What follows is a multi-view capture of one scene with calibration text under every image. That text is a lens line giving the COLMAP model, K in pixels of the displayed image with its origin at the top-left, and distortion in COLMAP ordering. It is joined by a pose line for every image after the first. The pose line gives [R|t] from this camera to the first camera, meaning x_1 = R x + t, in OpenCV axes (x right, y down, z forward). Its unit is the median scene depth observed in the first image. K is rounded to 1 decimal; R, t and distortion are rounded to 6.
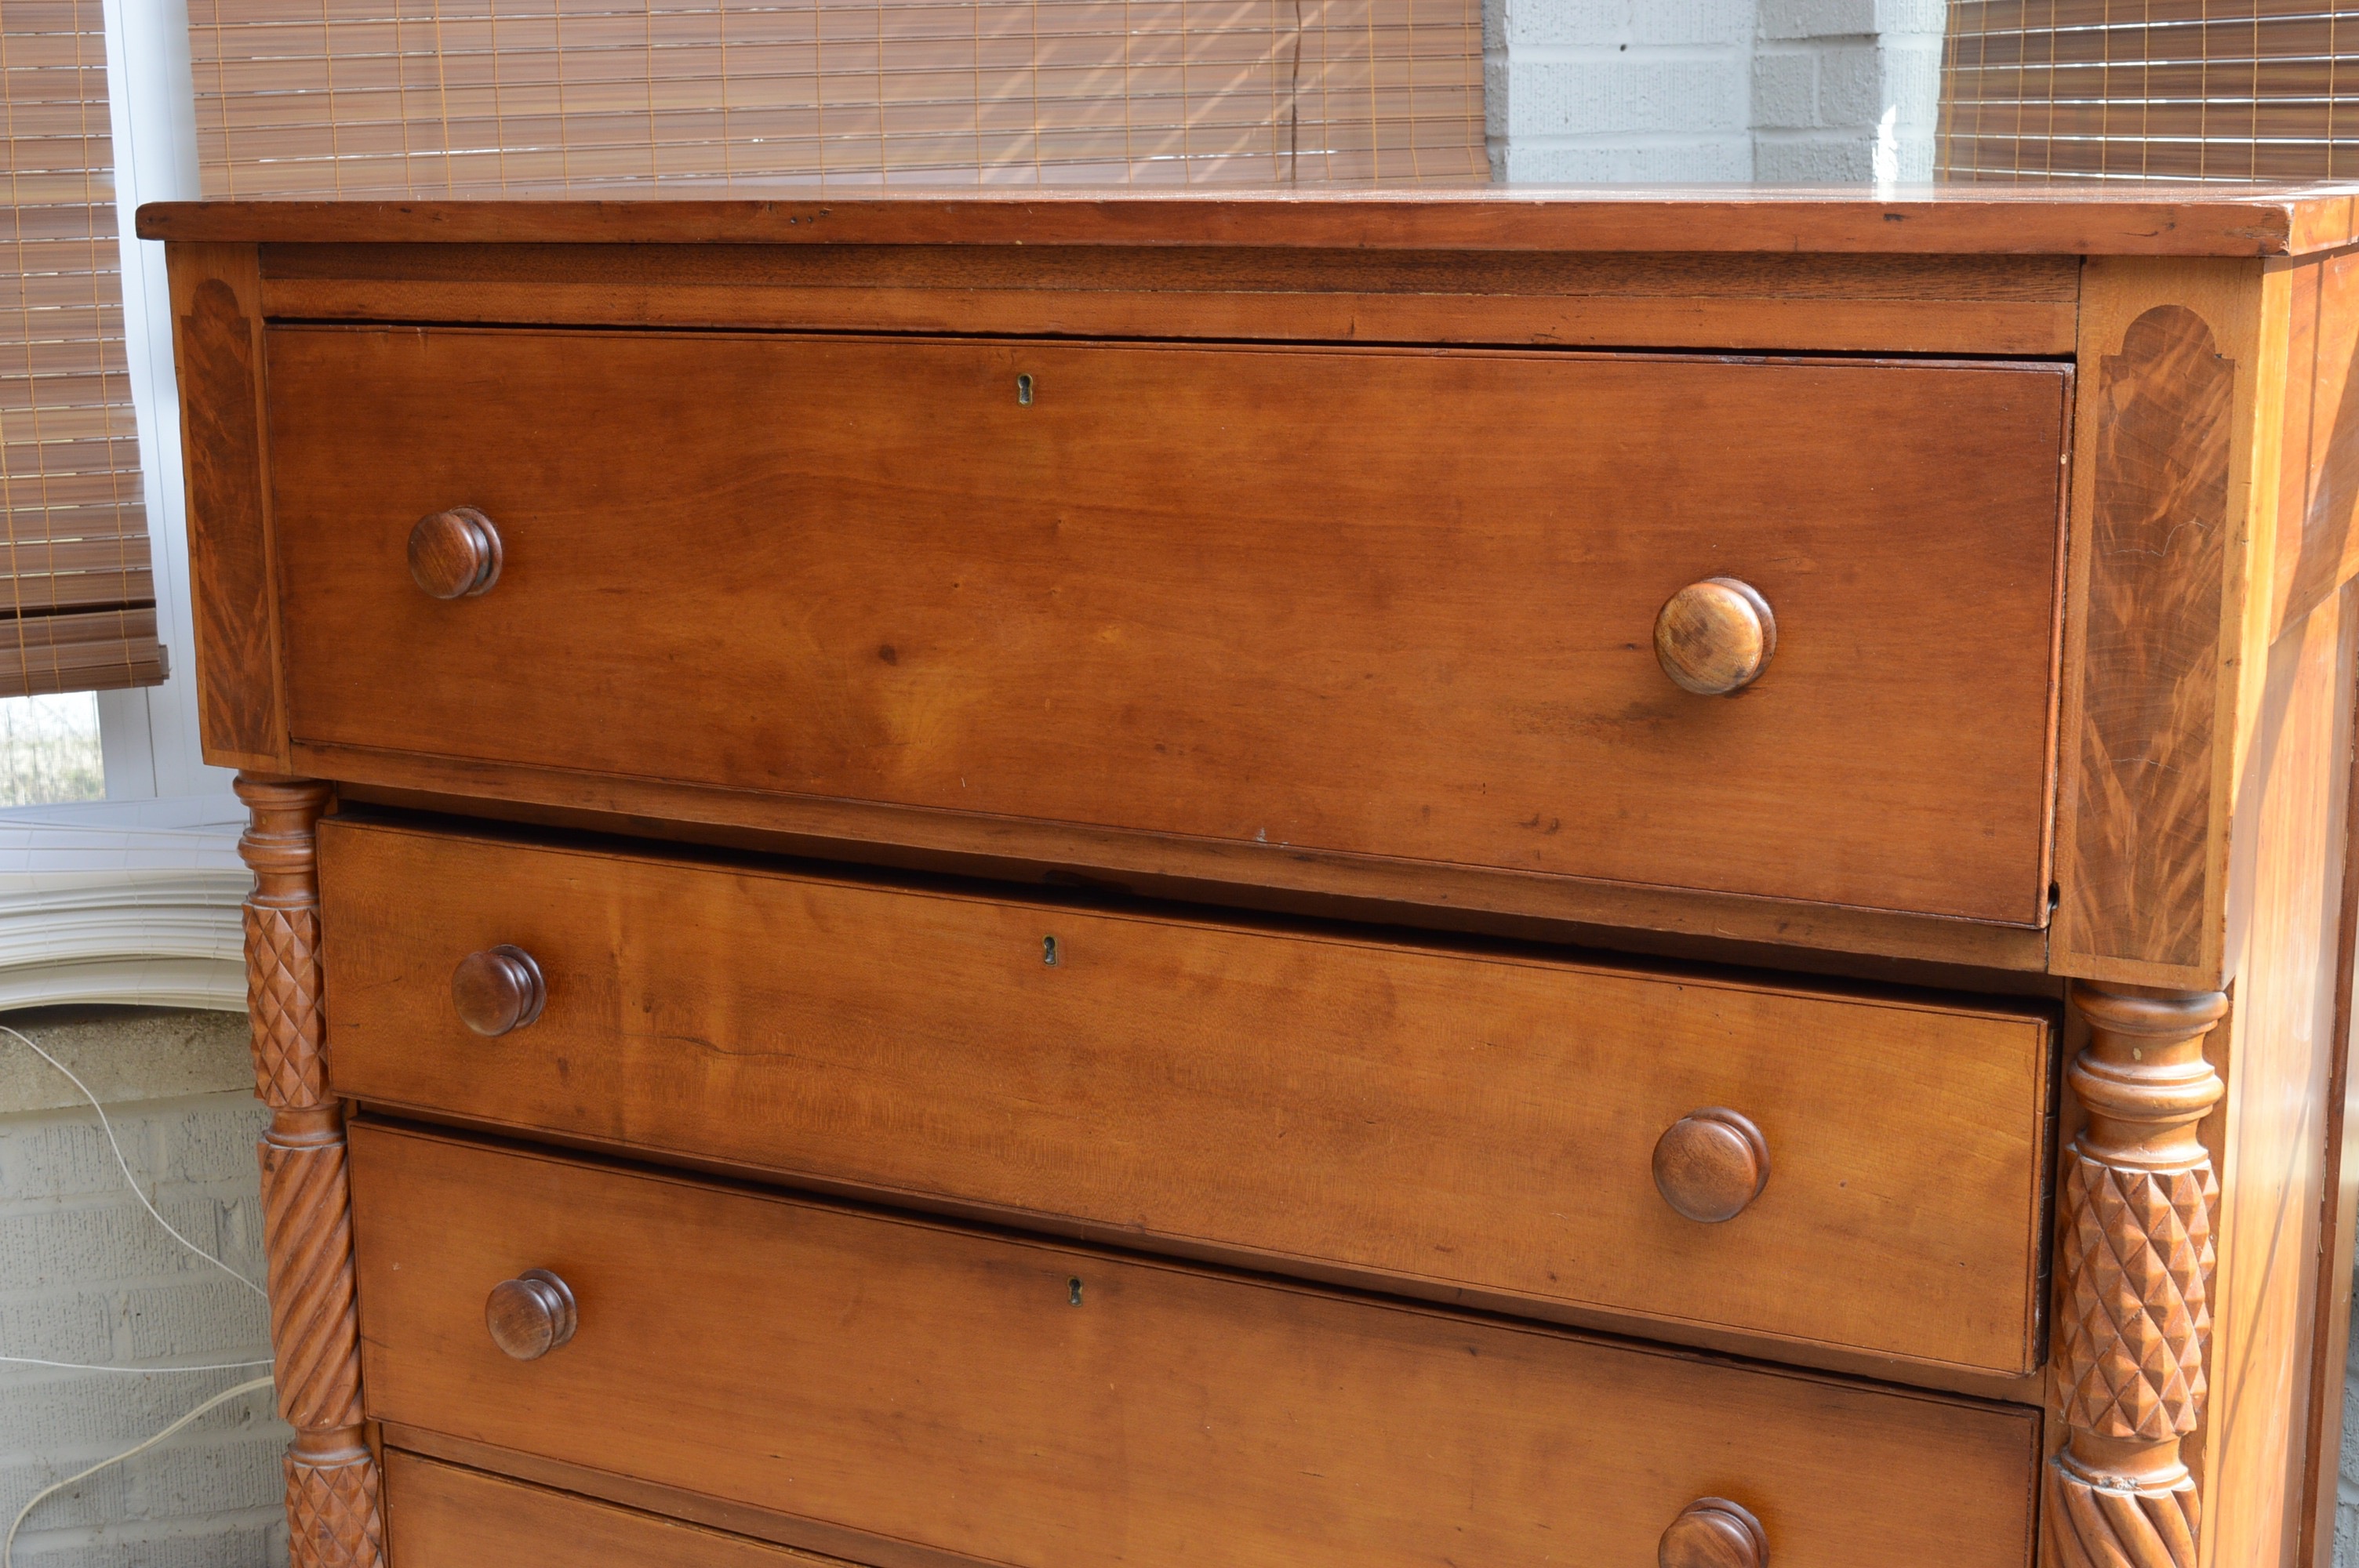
lens RADIAL K [[3149.7, 0, 1250.4], [0, 3149.7, 794.7], [0, 0, 1]] dist [-0.039512, 0.062766]
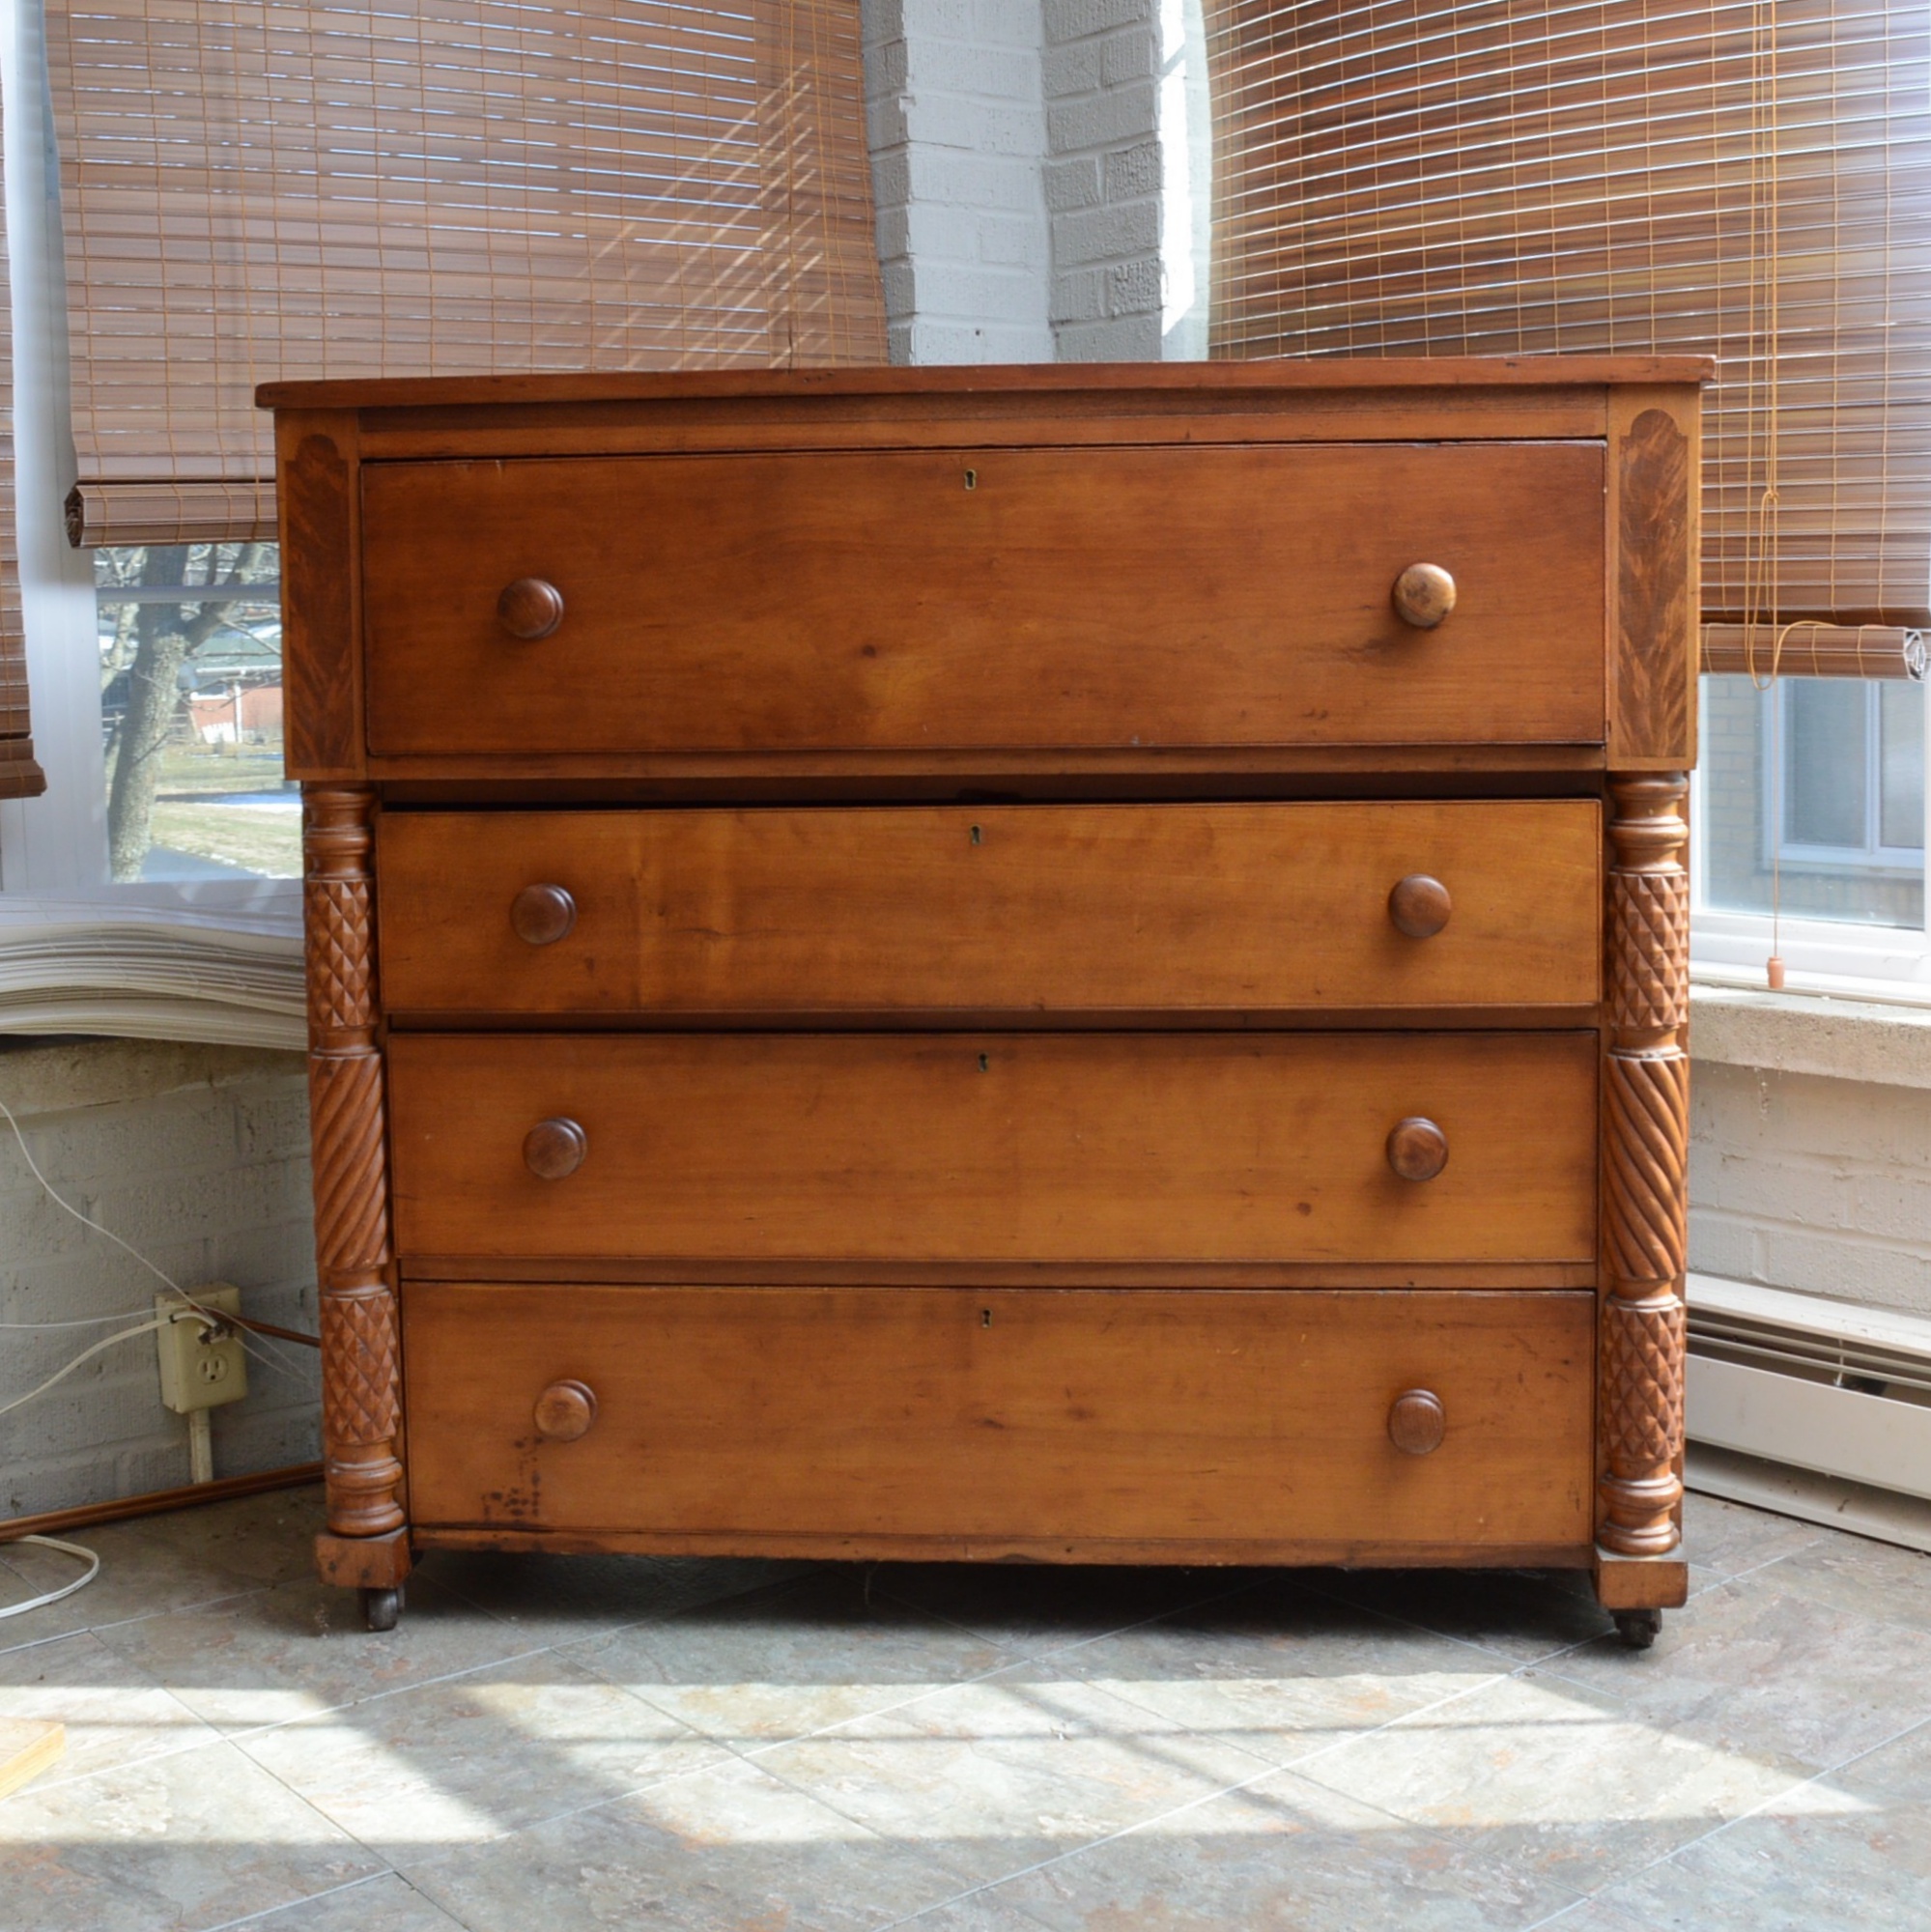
lens RADIAL K [[2644.6, 0, 1183.4], [0, 2644.6, 856.0], [0, 0, 1]] dist [-0.101303, -0.001228]
pose [[0.906508, -0.037443, 0.420526, -0.535705], [0.089121, 0.990585, -0.103913, 0.210160], [-0.412676, 0.131676, 0.901310, -0.248542]]
